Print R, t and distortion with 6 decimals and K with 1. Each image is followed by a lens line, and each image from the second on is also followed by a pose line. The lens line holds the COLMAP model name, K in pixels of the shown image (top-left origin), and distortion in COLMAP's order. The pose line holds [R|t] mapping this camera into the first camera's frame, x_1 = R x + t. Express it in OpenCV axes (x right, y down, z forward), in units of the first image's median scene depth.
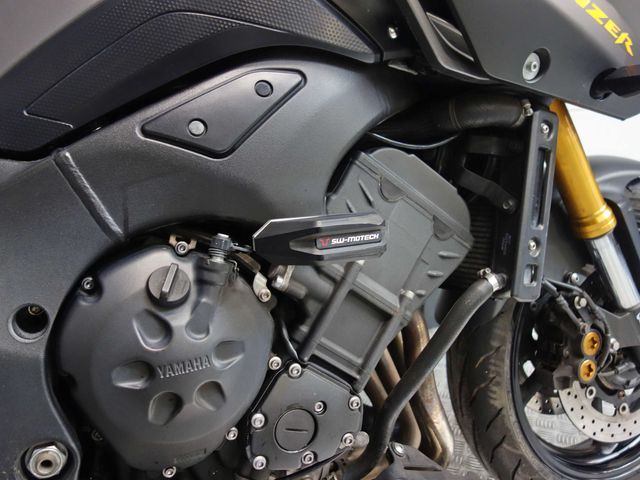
lens RADIAL K [[547.7, 0, 320.0], [0, 547.7, 240.0], [0, 0, 1]] dist [-0.003061, -0.000940]
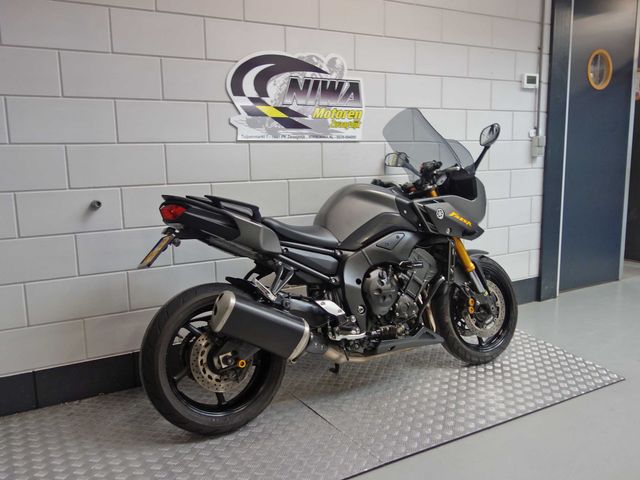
lens RADIAL K [[547.7, 0, 320.0], [0, 547.7, 240.0], [0, 0, 1]] dist [-0.003061, -0.000940]
pose [[0.995117, -0.010042, 0.098191, -1.168591], [0.026693, 0.985122, -0.169773, 0.529760], [-0.095026, 0.171565, 0.980579, -3.484086]]
